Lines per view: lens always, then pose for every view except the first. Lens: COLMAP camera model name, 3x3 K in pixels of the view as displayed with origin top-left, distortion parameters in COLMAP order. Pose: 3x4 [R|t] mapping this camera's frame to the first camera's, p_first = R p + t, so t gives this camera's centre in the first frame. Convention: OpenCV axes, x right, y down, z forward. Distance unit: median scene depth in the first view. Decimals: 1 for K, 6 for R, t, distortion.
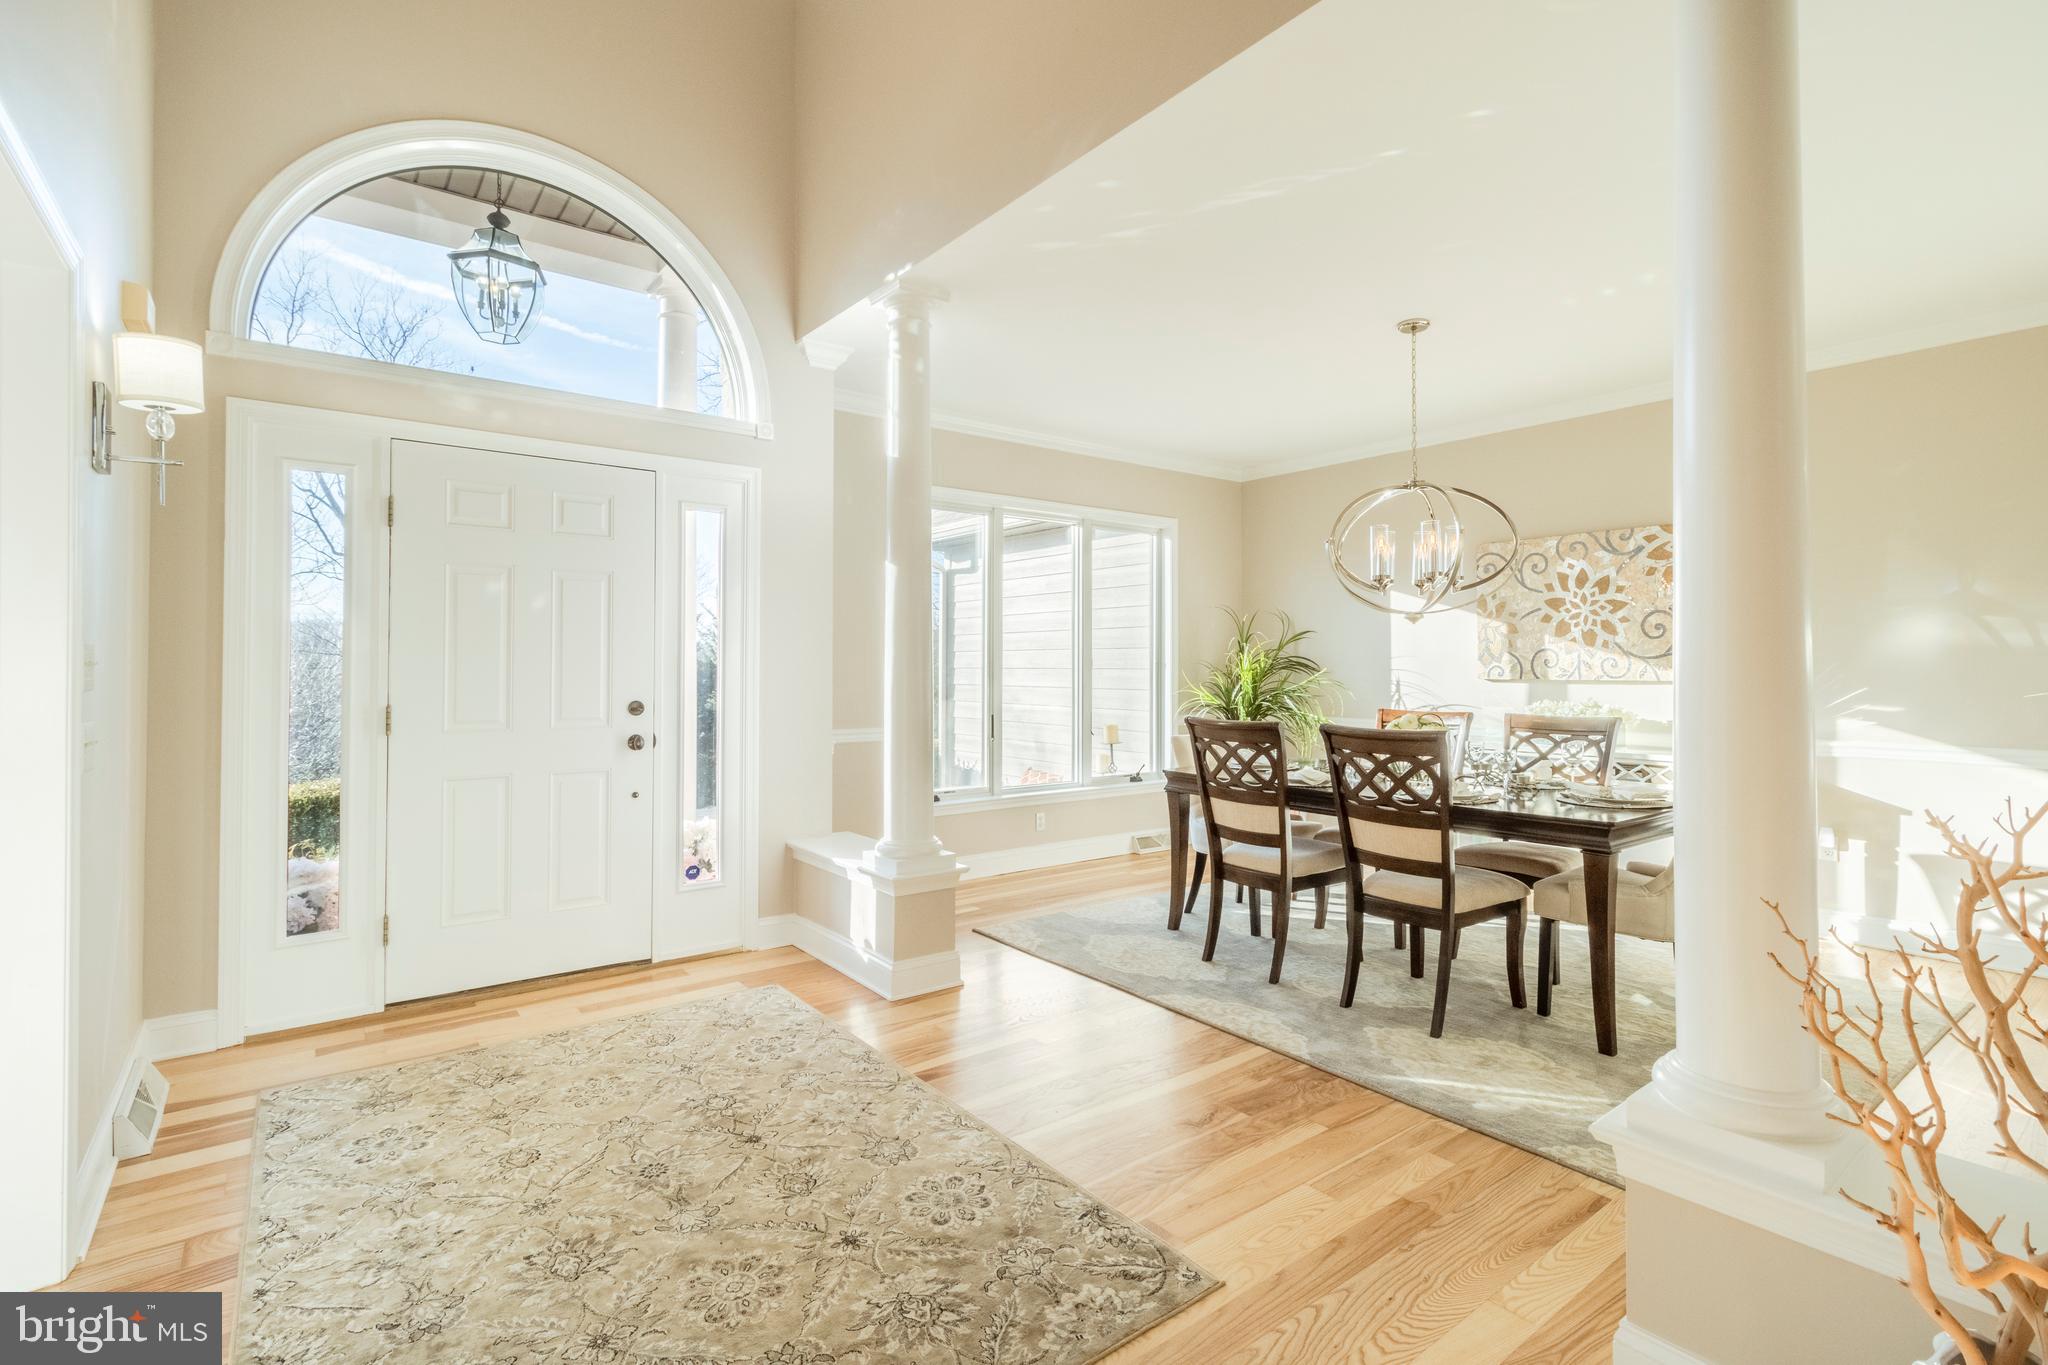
lens RADIAL K [[951.0, 0, 1032.5], [0, 951.0, 659.4], [0, 0, 1]] dist [0.003983, 0.001593]
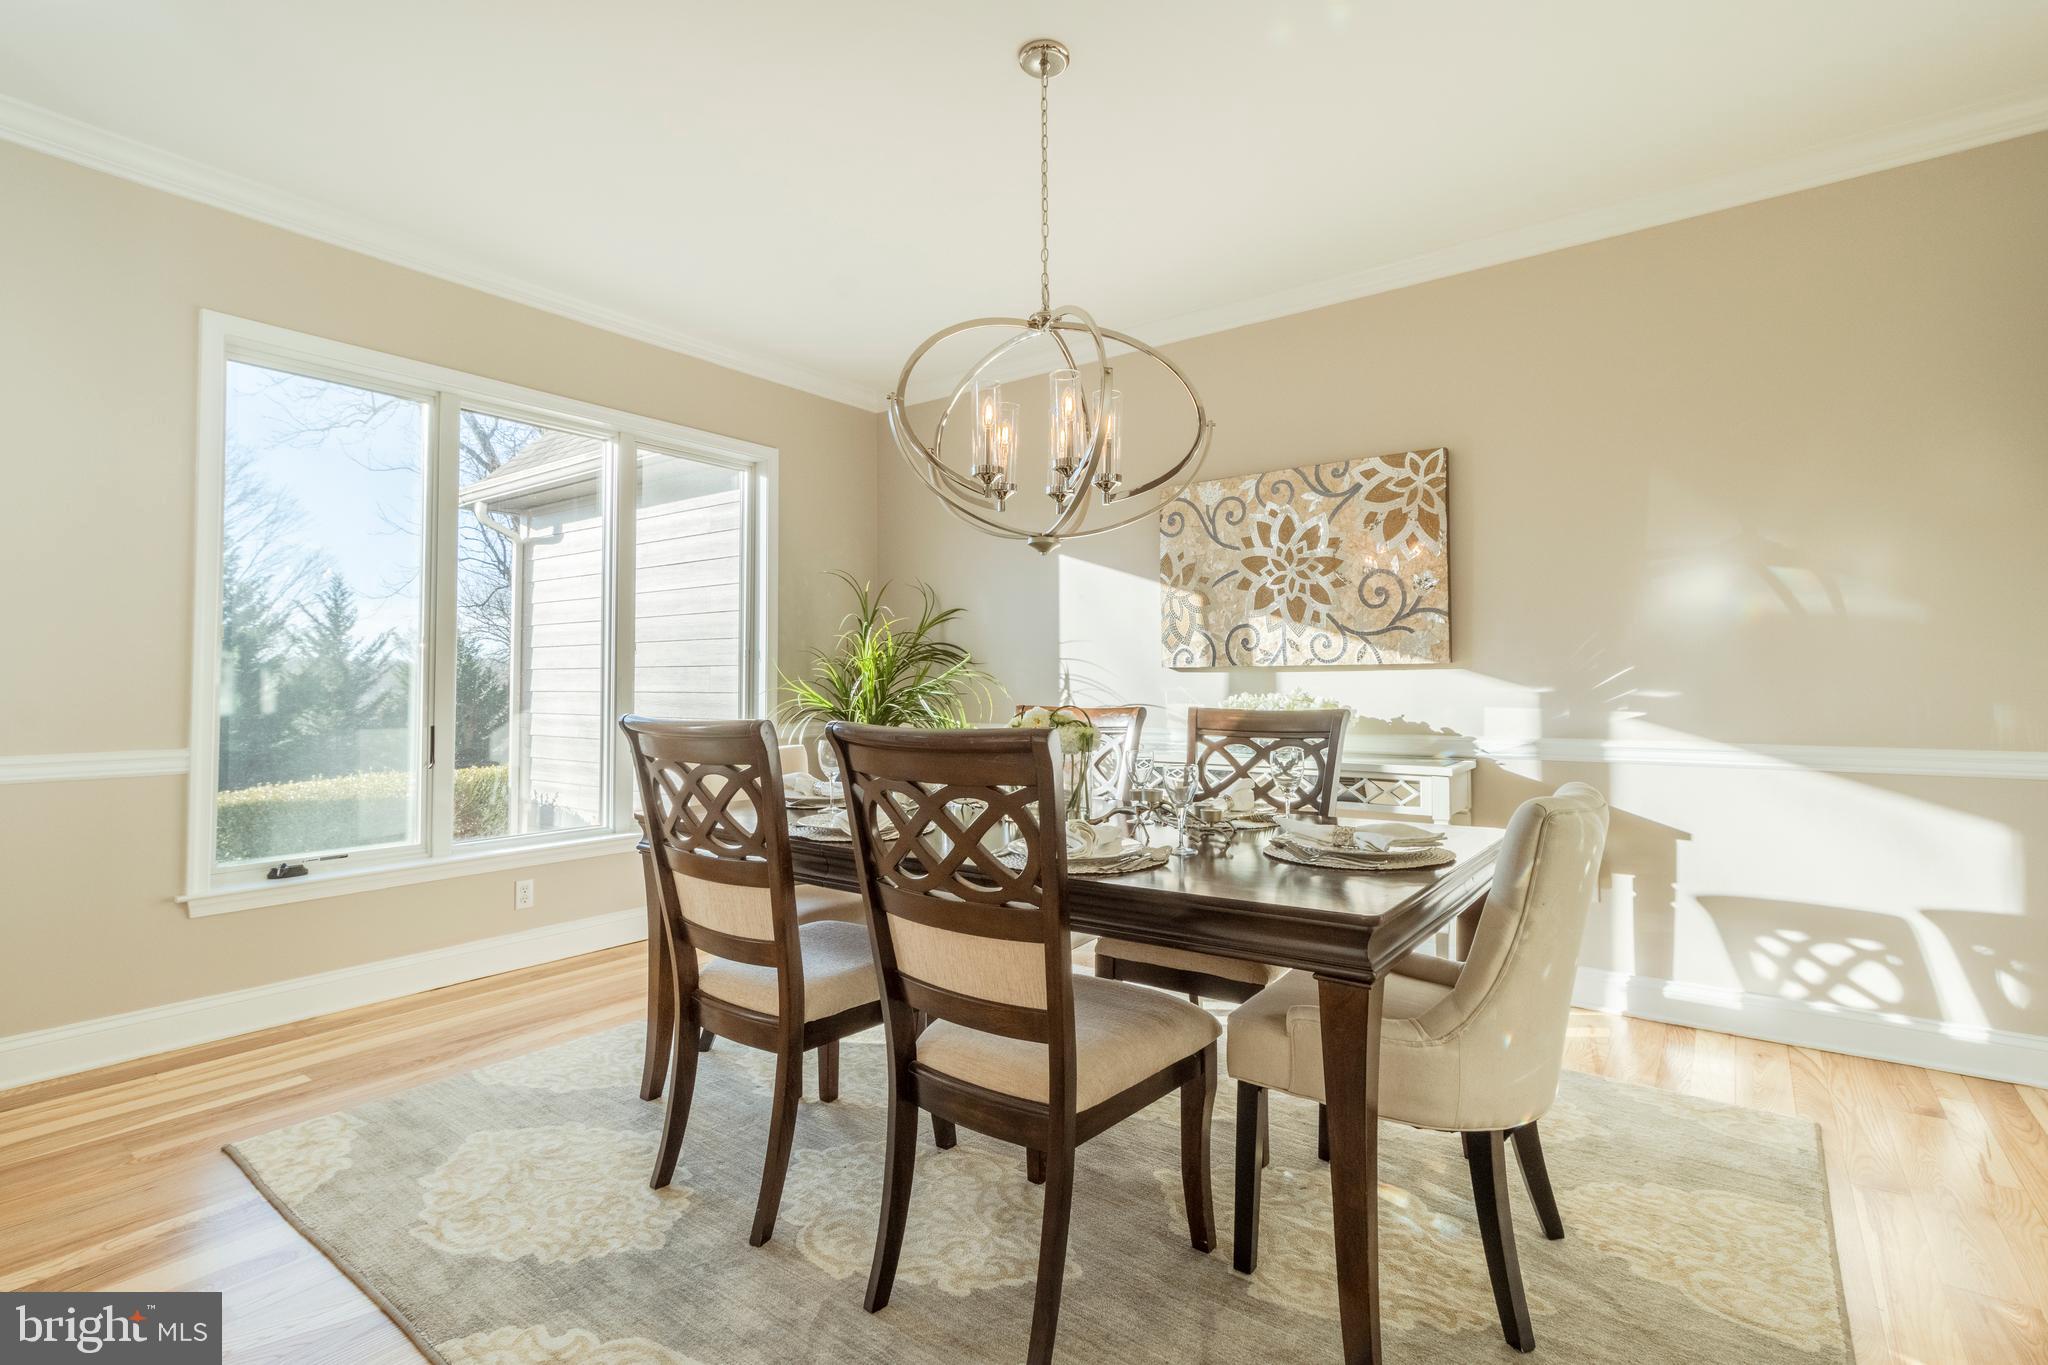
lens RADIAL K [[951.0, 0, 1028.9], [0, 951.0, 658.7], [0, 0, 1]] dist [0.003983, 0.001593]
pose [[0.962600, 0.005688, 0.270866, 0.218571], [-0.000252, 0.999798, -0.020101, 0.037252], [-0.270926, 0.019281, 0.962407, 0.409596]]
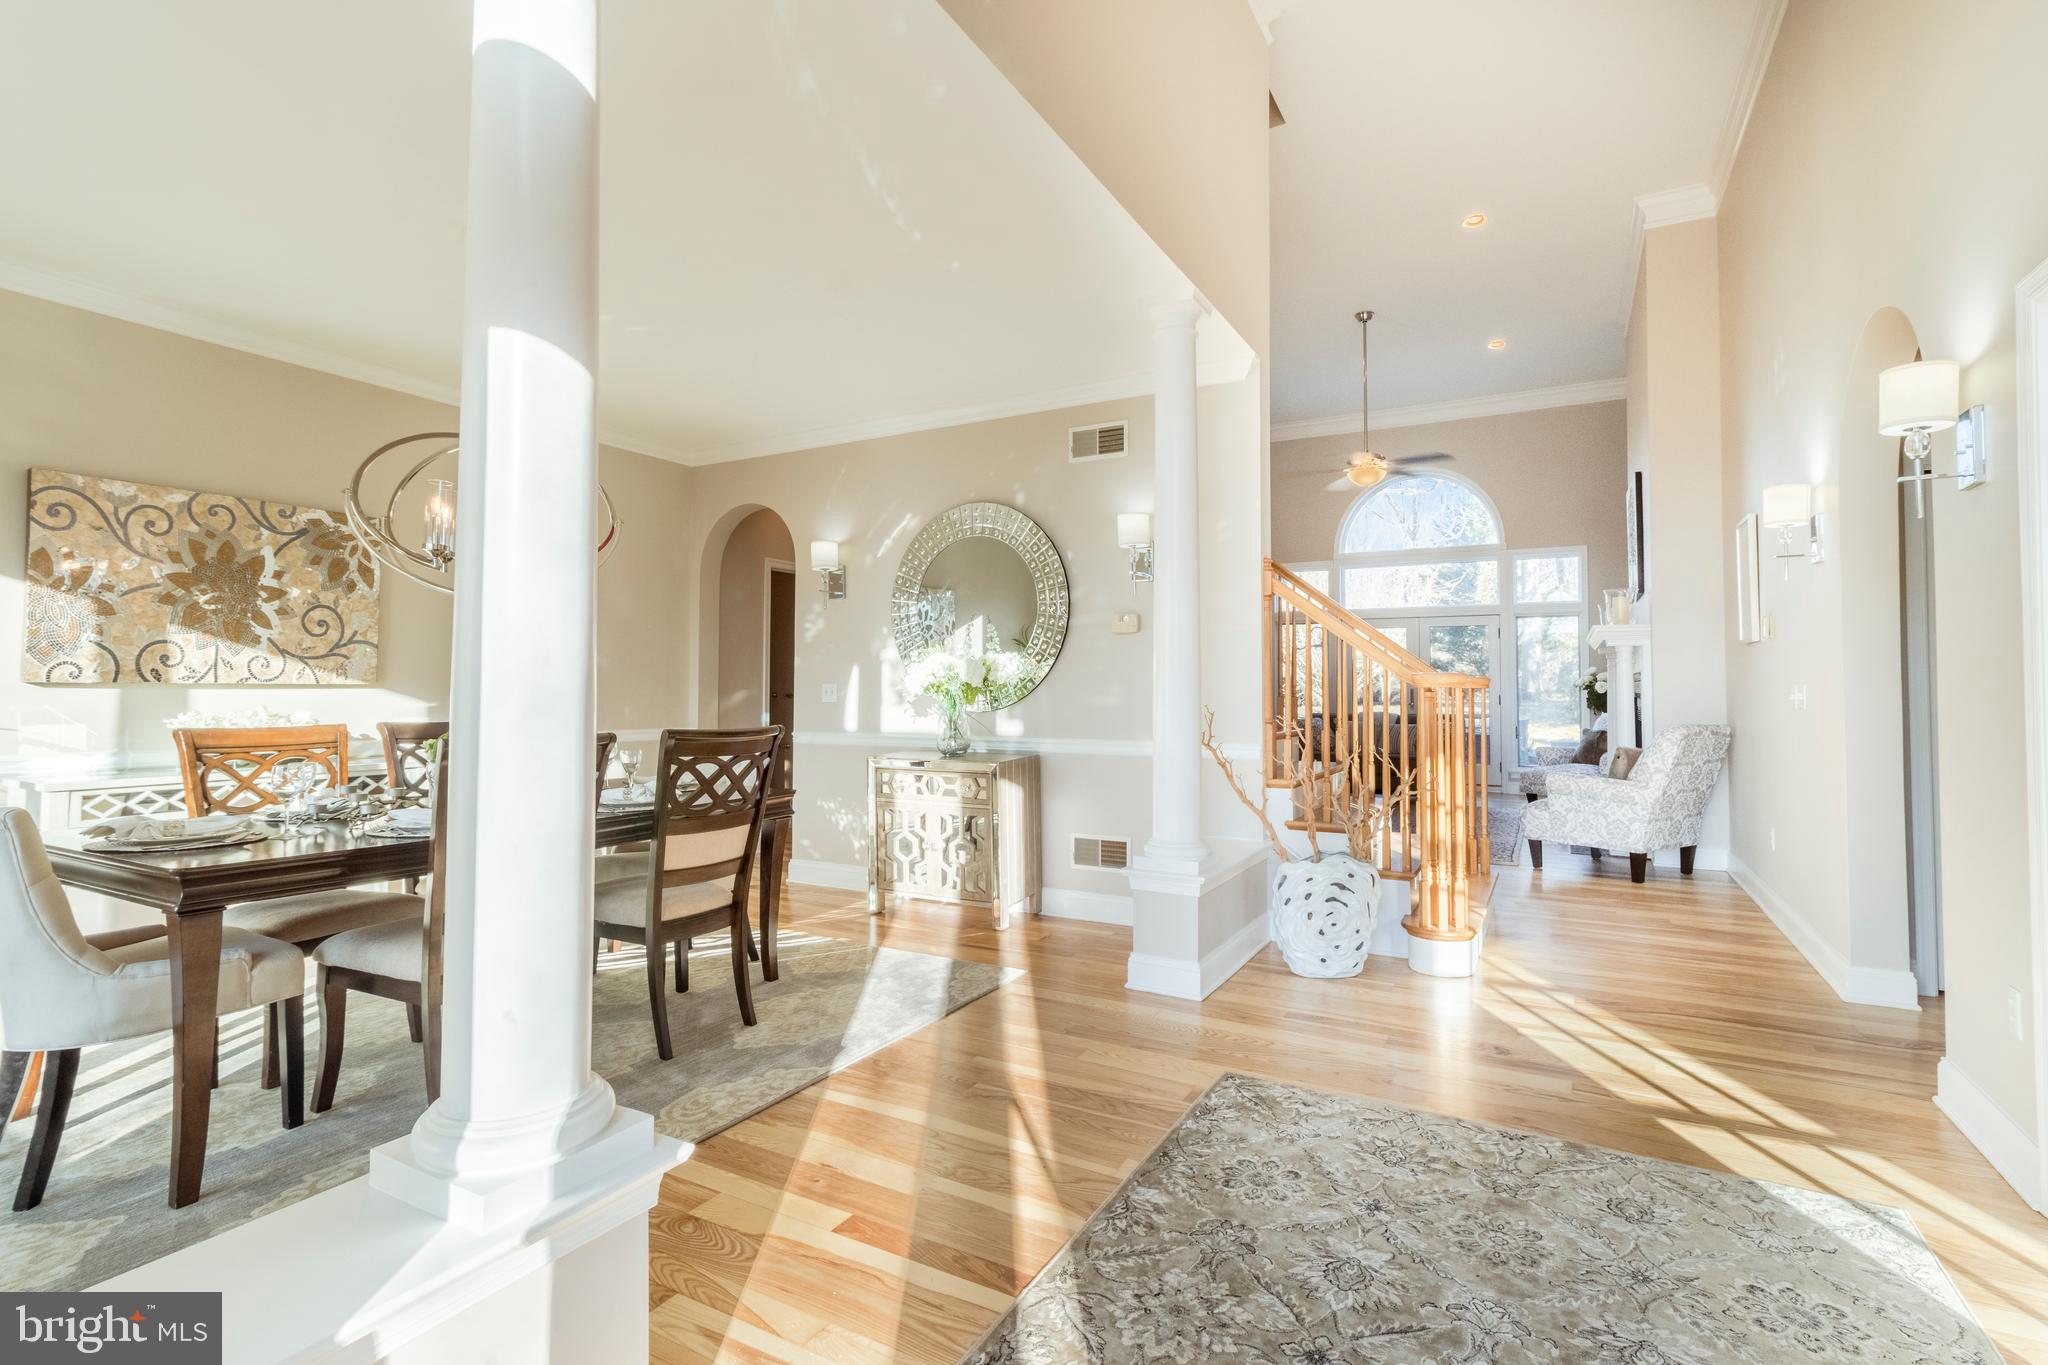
lens RADIAL K [[951.0, 0, 1037.5], [0, 951.0, 660.7], [0, 0, 1]] dist [0.003983, 0.001593]
pose [[-0.394500, 0.027093, 0.918496, -0.482996], [-0.012039, 0.999327, -0.034648, 0.026313], [-0.918817, -0.024727, -0.393909, 0.836501]]
